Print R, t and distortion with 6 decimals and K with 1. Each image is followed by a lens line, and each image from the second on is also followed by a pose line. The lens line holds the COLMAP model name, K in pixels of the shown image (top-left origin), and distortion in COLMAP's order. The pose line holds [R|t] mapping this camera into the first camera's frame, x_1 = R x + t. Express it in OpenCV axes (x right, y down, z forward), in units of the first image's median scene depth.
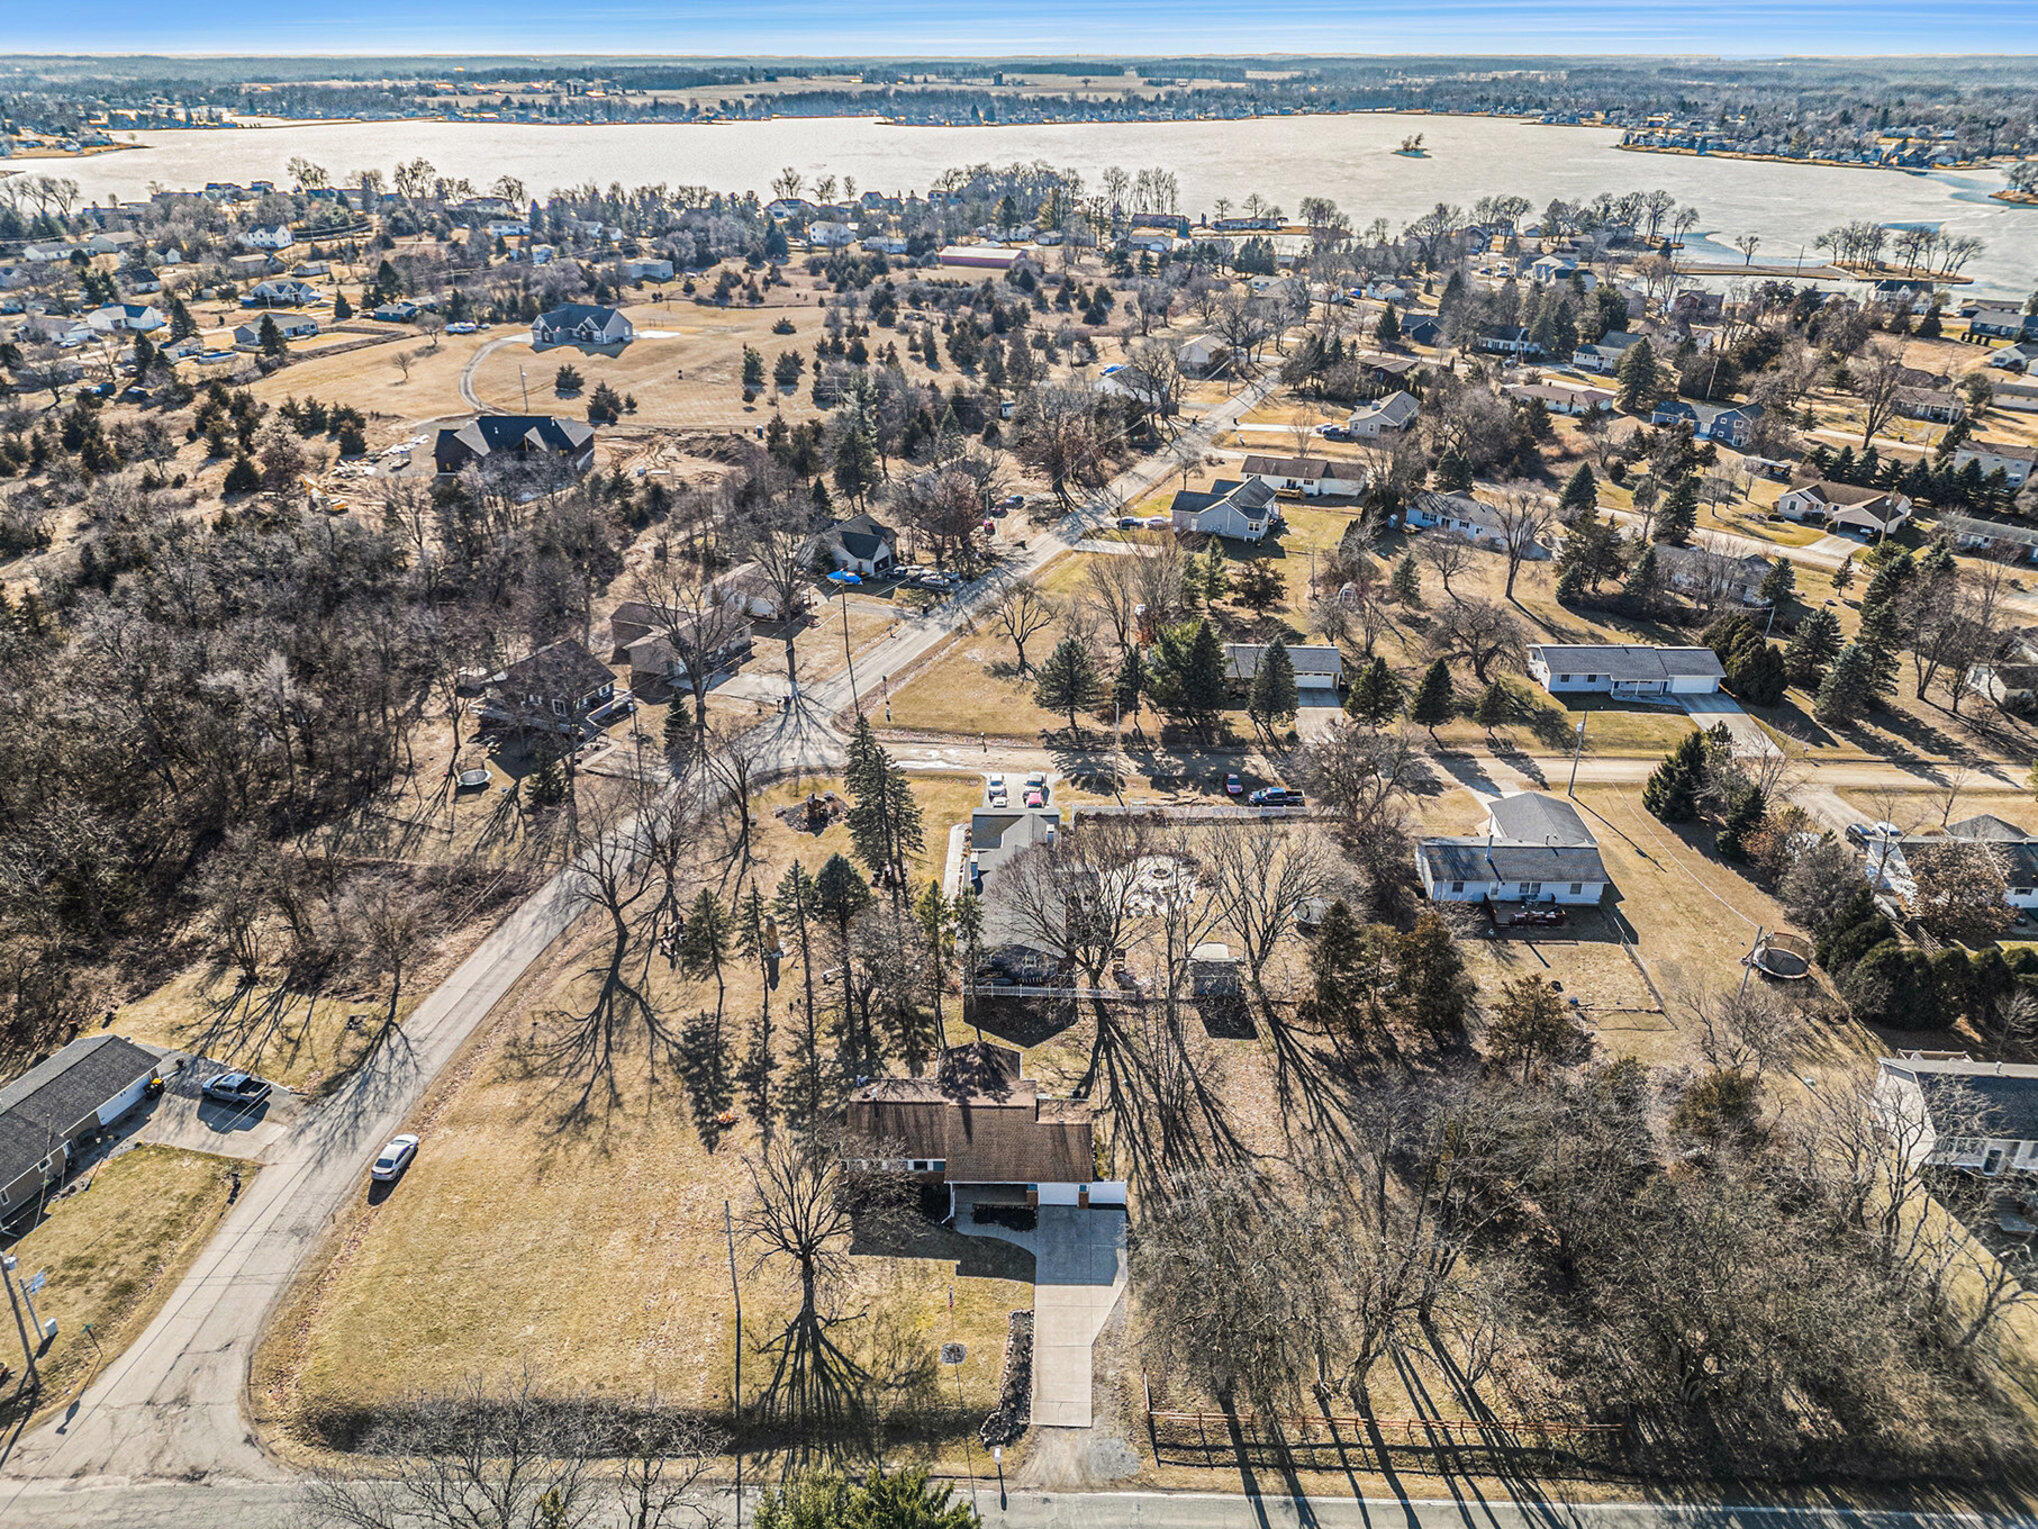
lens RADIAL K [[1390.0, 0, 1019.0], [0, 1390.0, 764.5], [0, 0, 1]] dist [0.007254, 0.001603]
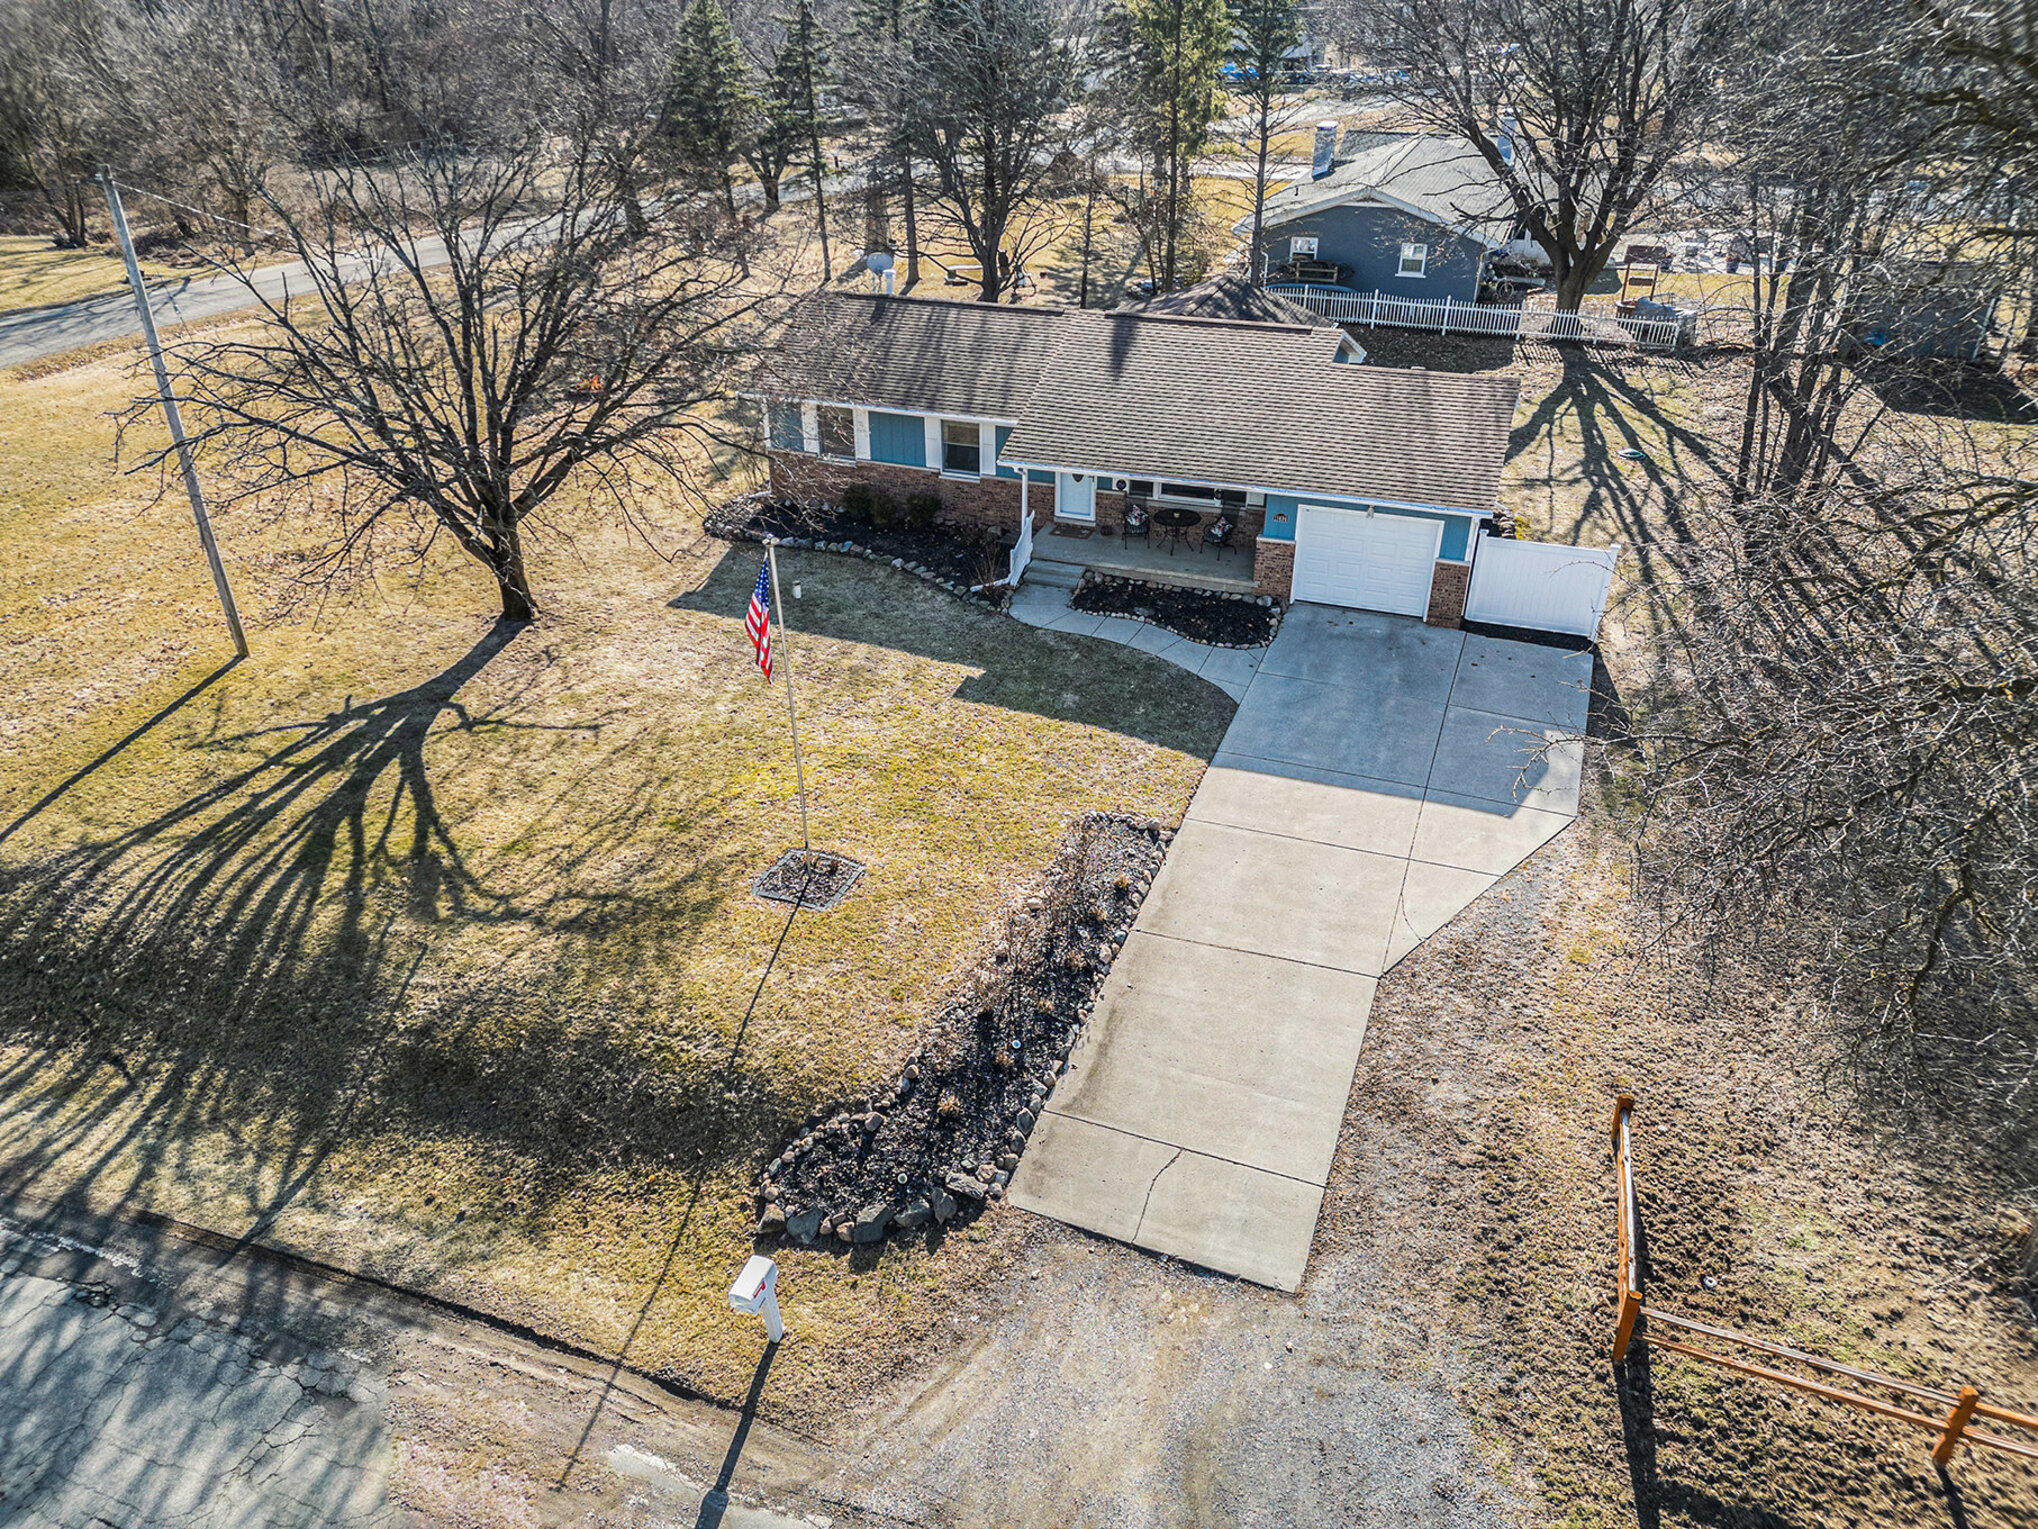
lens RADIAL K [[1417.9, 0, 1019.0], [0, 1417.9, 764.5], [0, 0, 1]] dist [0.058118, -0.060792]
pose [[0.946497, 0.170754, -0.273837, 0.052212], [-0.148004, 0.983728, 0.101848, 0.353704], [0.286772, -0.055869, 0.956368, 0.731135]]
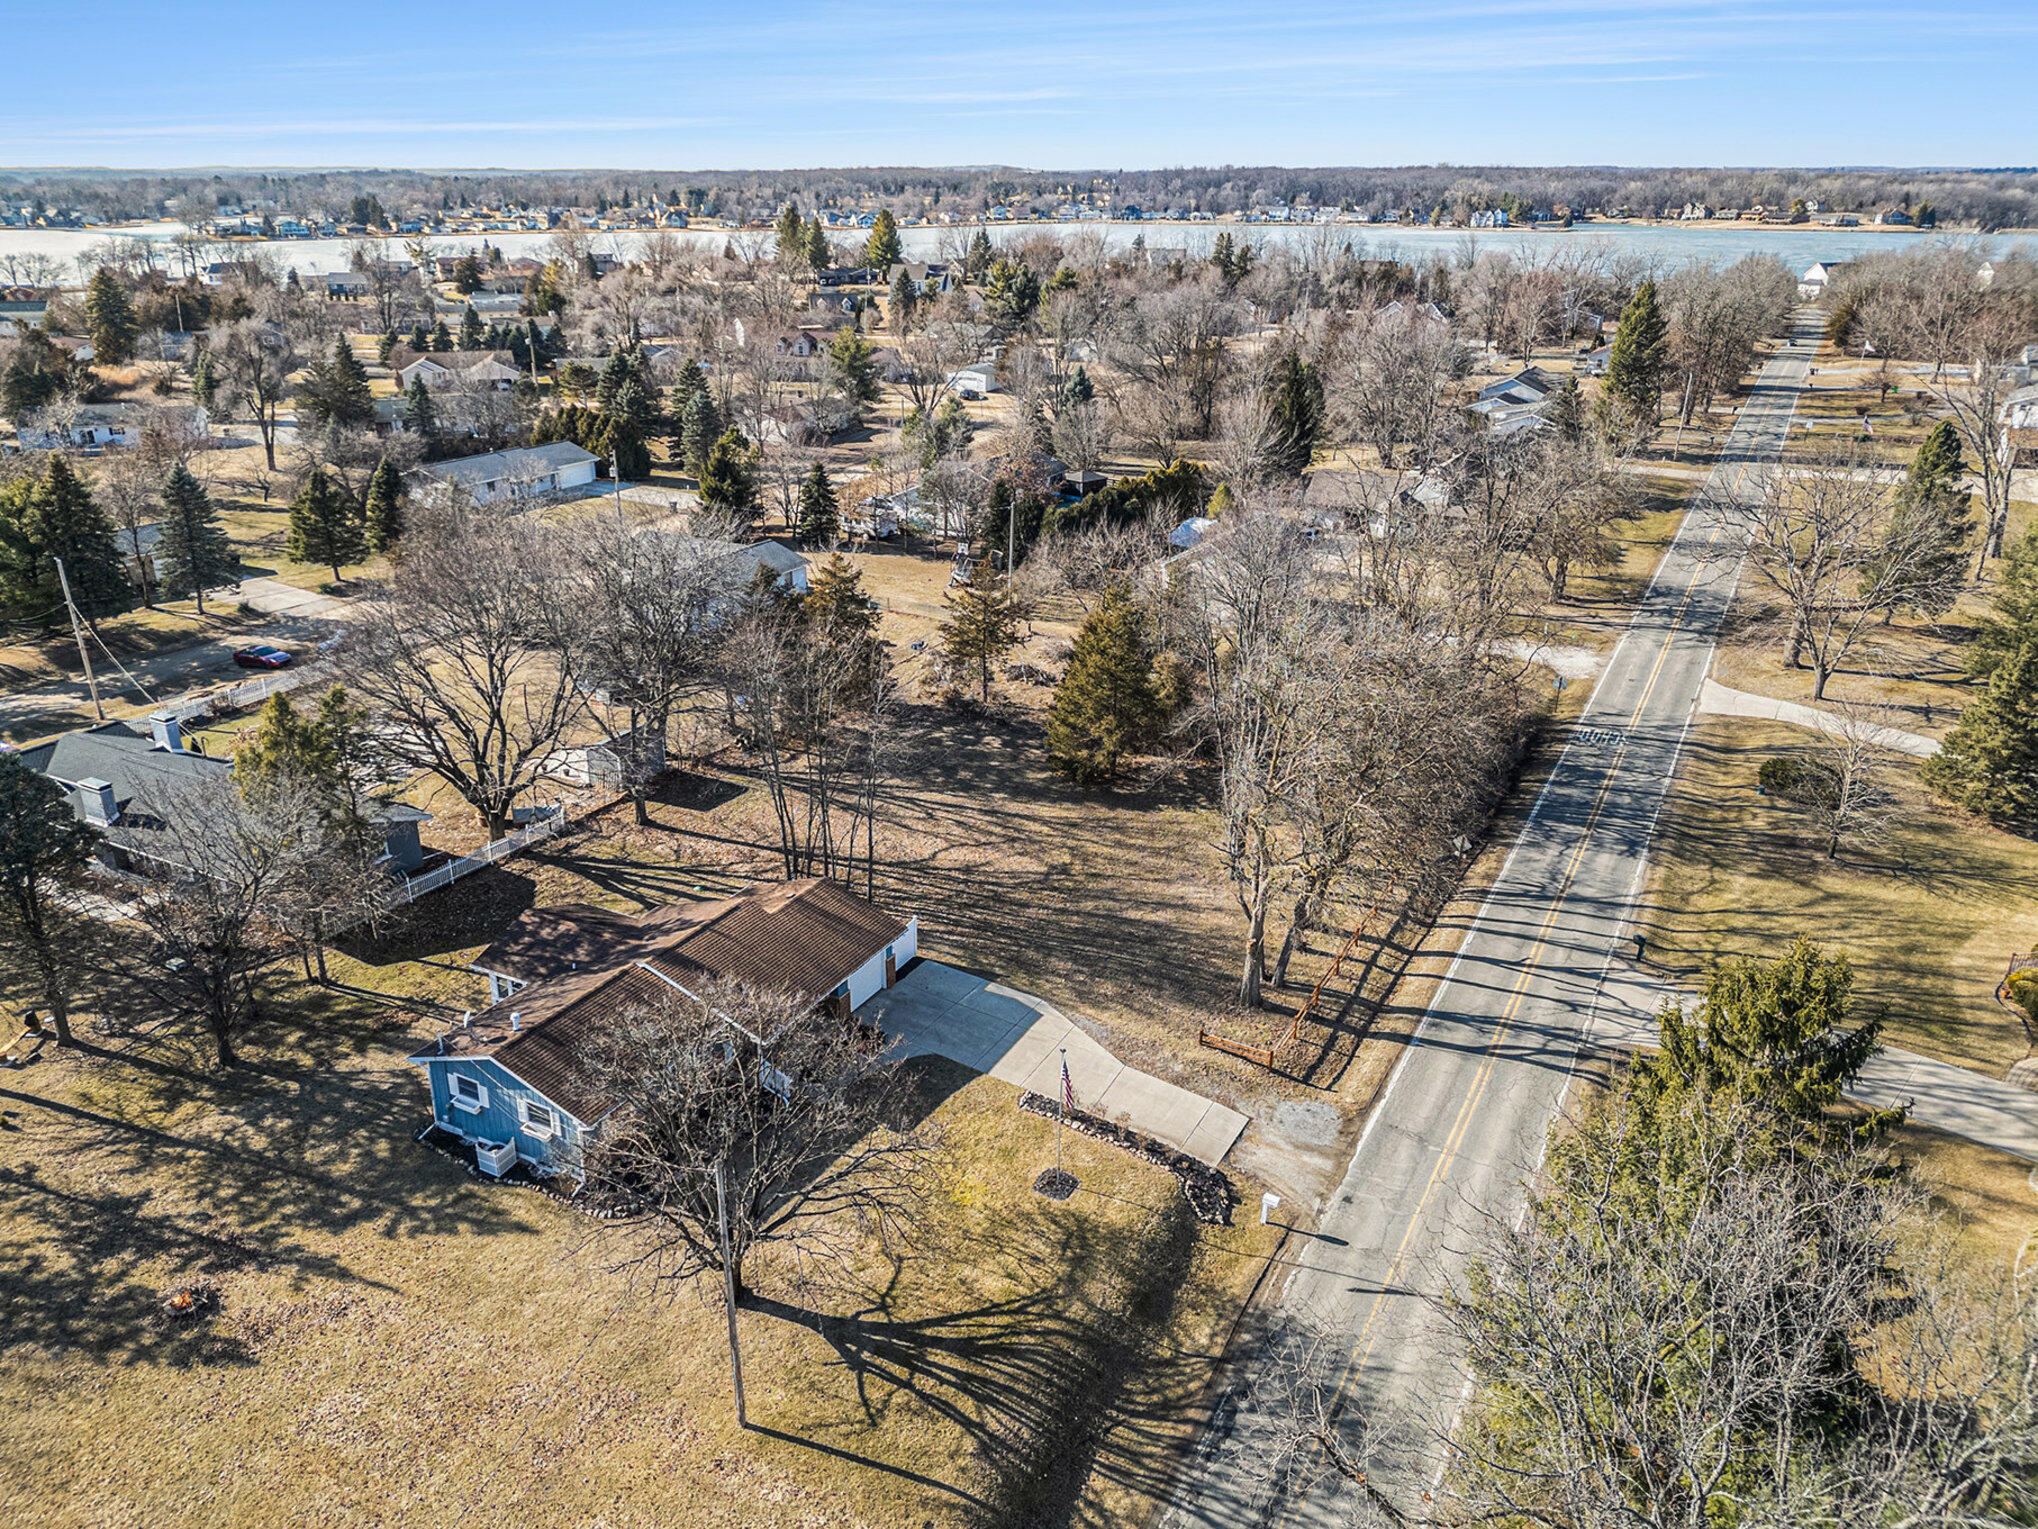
lens RADIAL K [[1417.9, 0, 1019.0], [0, 1417.9, 764.5], [0, 0, 1]] dist [0.058118, -0.060792]
pose [[0.451315, -0.325890, 0.830729, -0.468383], [0.376505, 0.913553, 0.153835, 0.156693], [-0.809048, 0.243346, 0.534999, 0.620272]]
